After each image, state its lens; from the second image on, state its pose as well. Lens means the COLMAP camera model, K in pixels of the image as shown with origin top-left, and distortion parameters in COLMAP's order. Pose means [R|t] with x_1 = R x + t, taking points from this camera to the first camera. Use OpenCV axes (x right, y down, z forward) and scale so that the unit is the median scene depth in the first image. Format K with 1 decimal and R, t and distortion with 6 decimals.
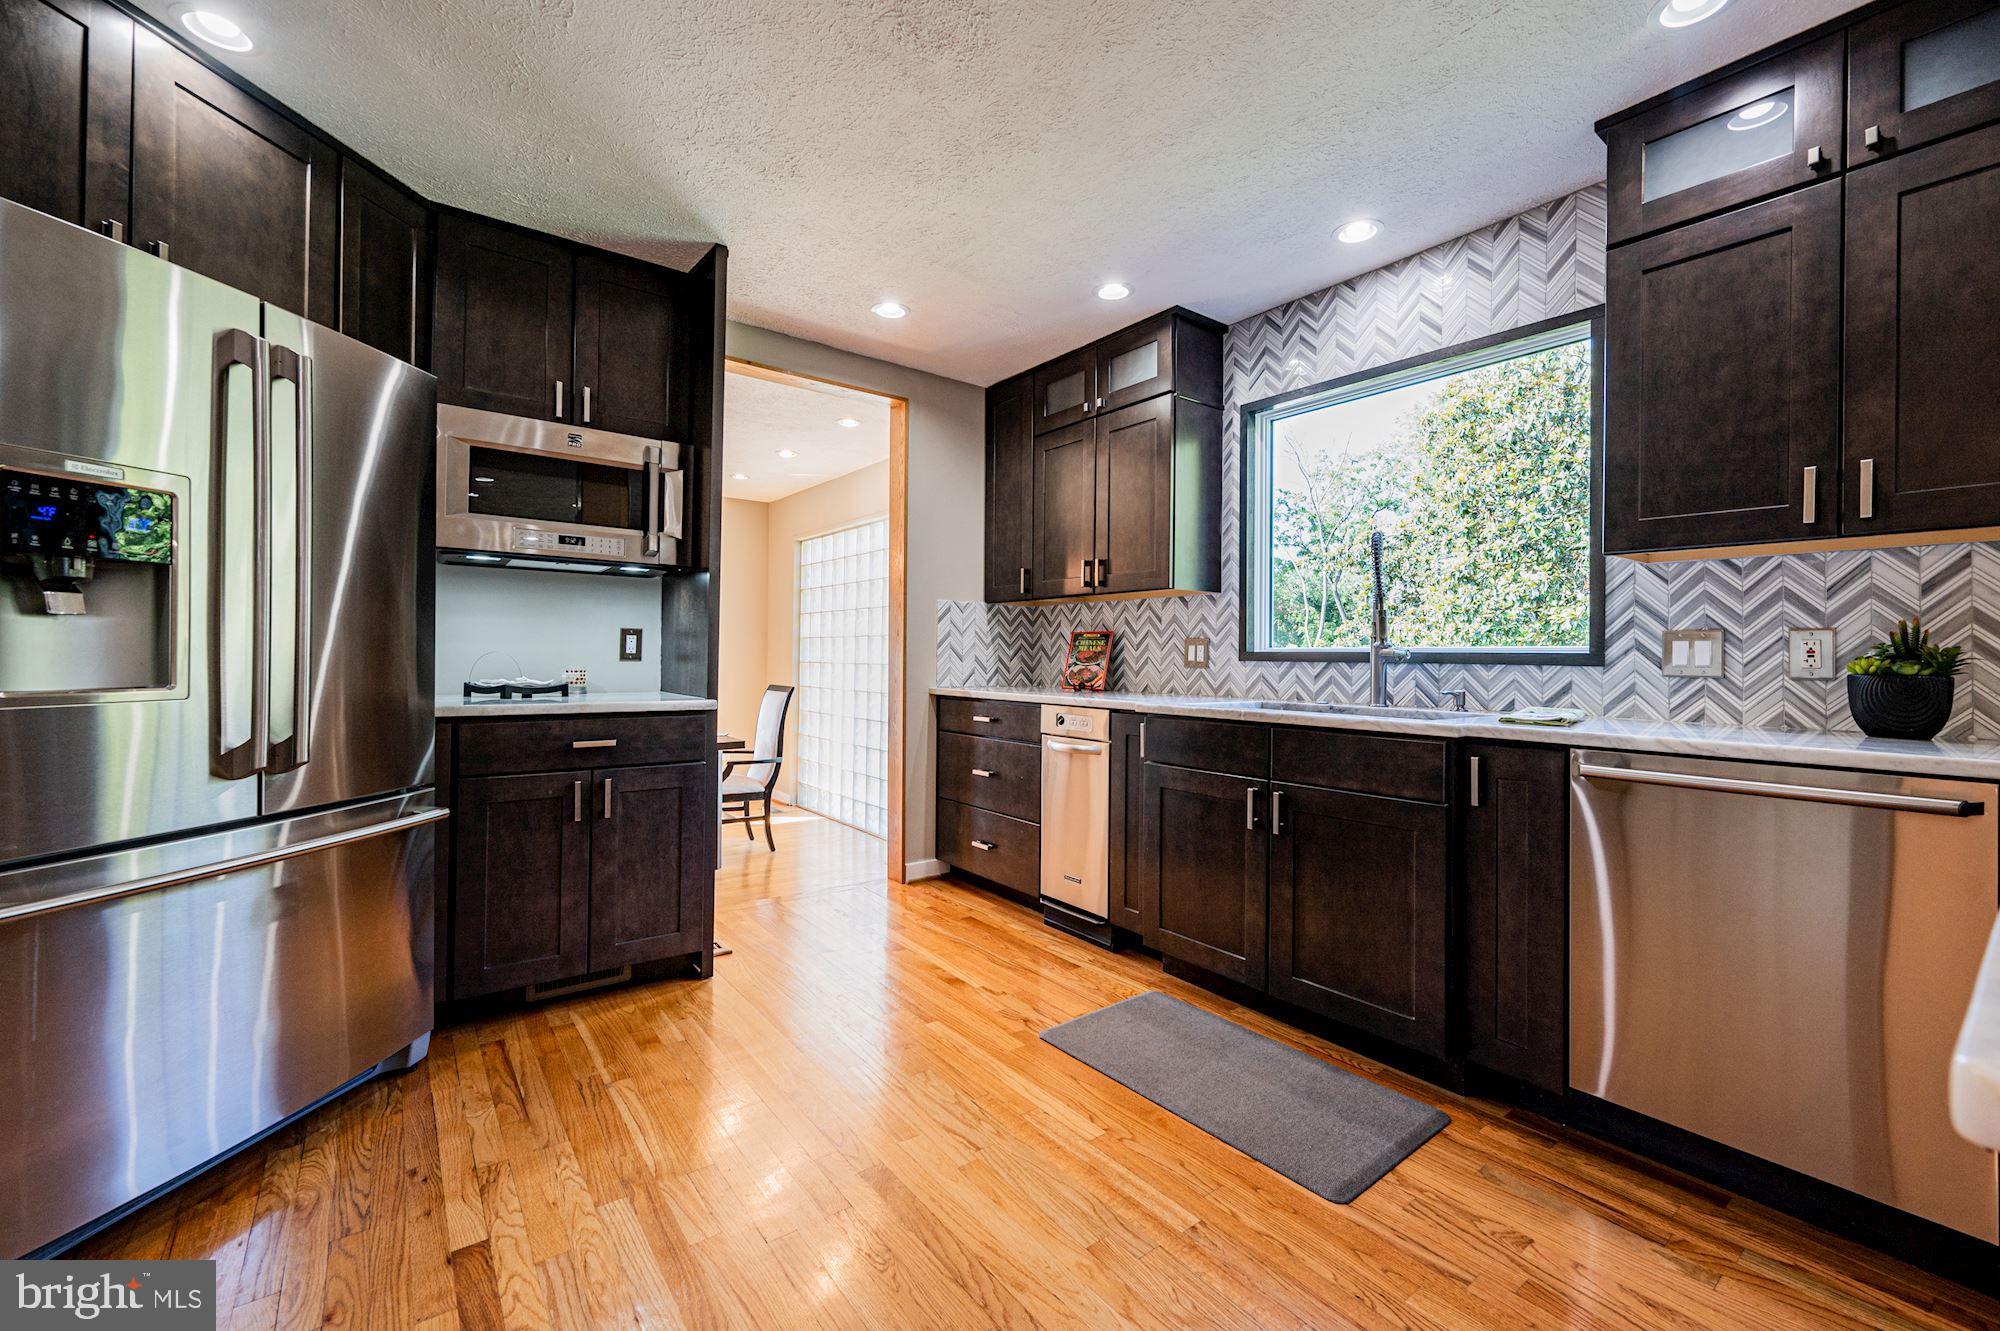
lens RADIAL K [[810.2, 0, 1000.3], [0, 810.2, 651.6], [0, 0, 1]] dist [-0.002087, 0.000822]
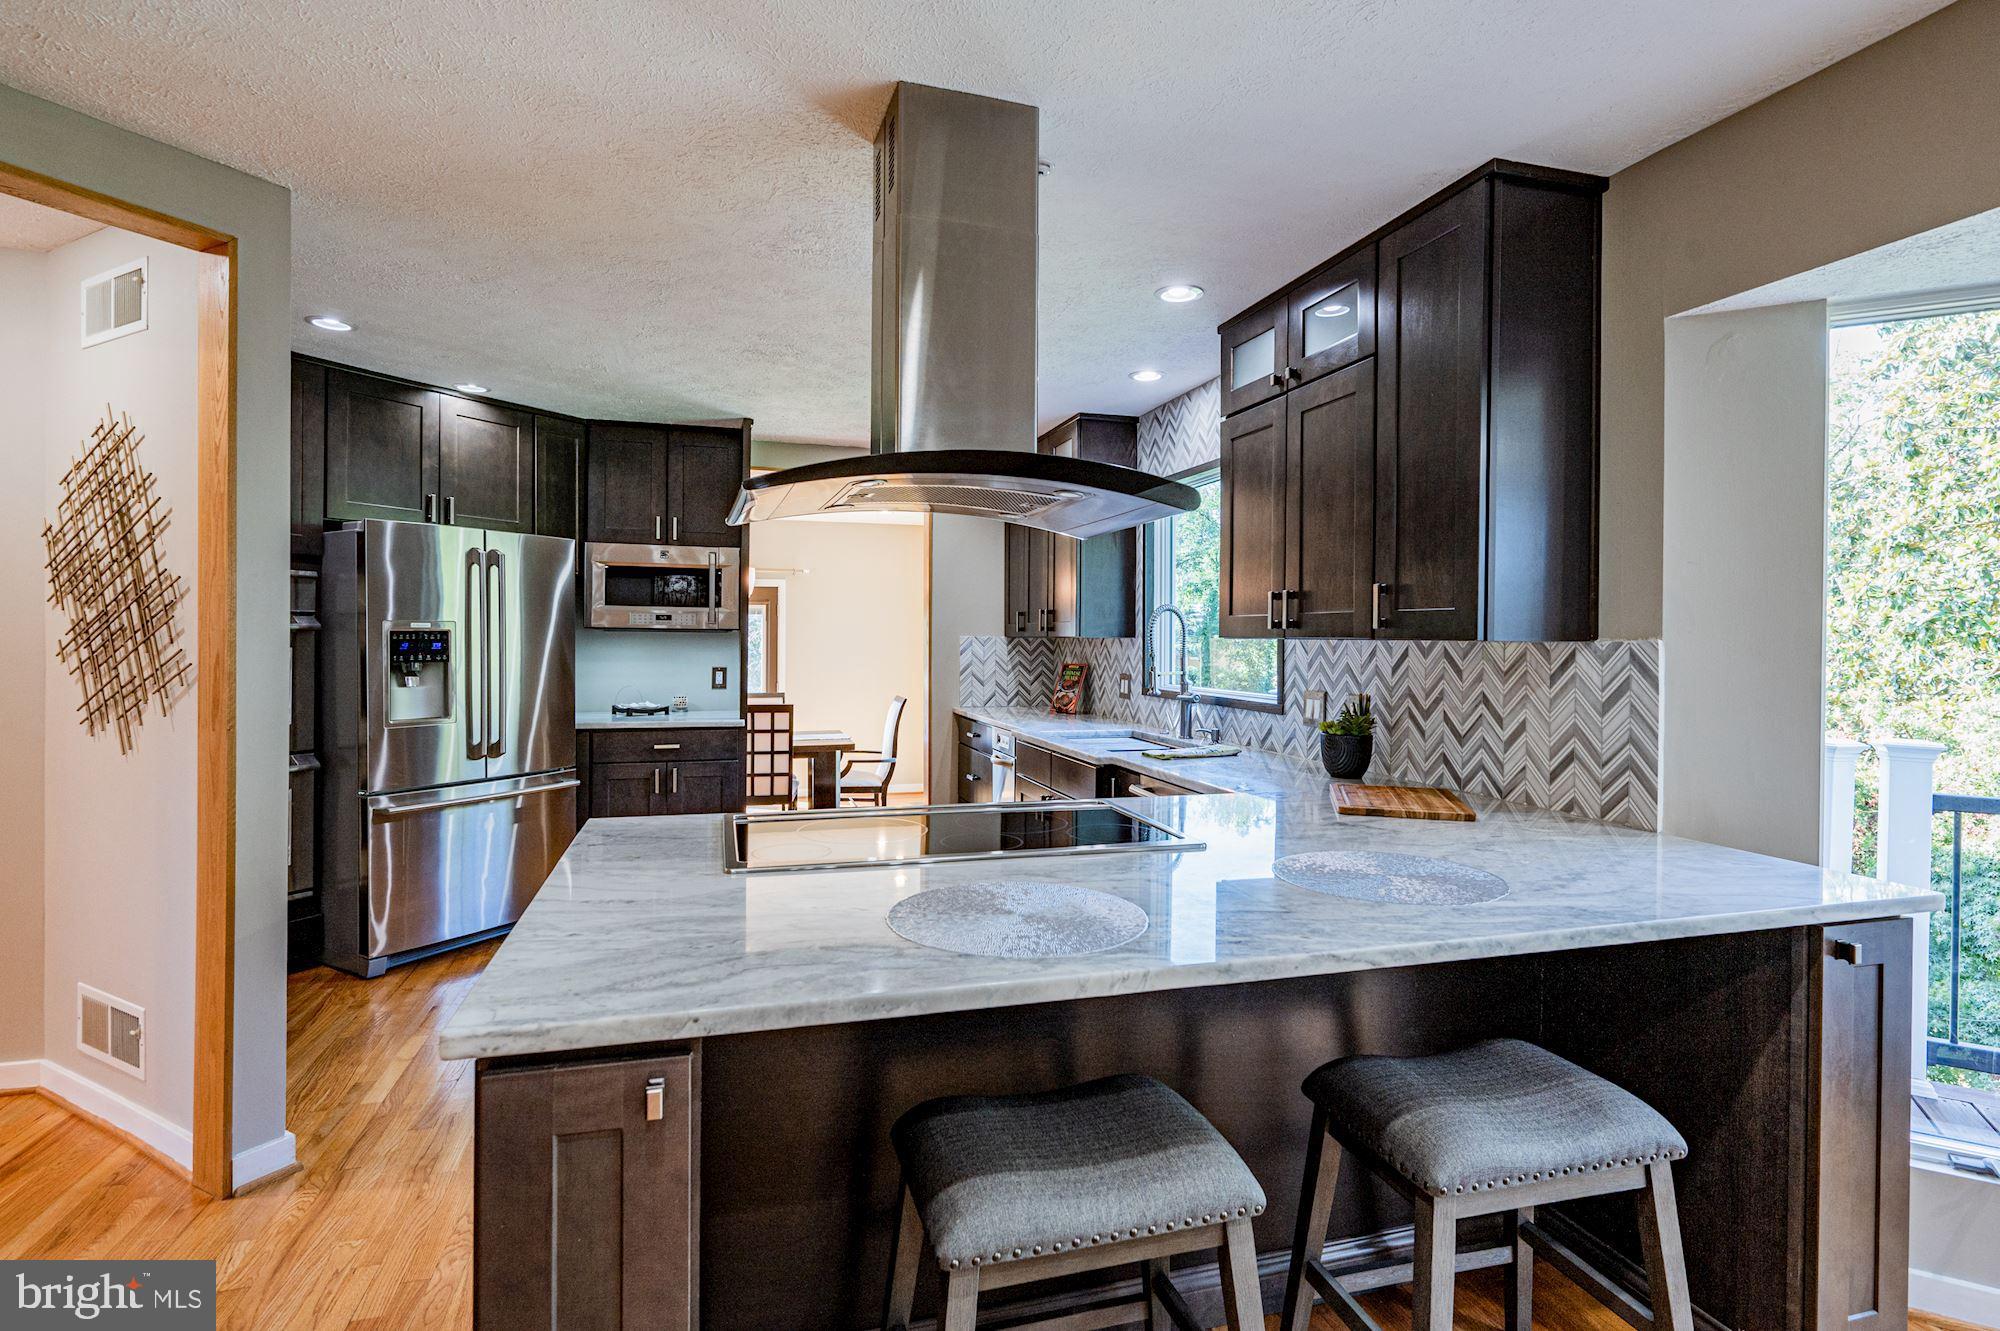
lens RADIAL K [[950.5, 0, 991.6], [0, 950.5, 647.6], [0, 0, 1]] dist [0.000545, 0.000255]
pose [[0.934654, -0.002137, -0.355553, 0.756492], [0.006219, 0.999927, 0.010336, -0.096410], [0.355505, -0.011872, 0.934599, -0.530037]]
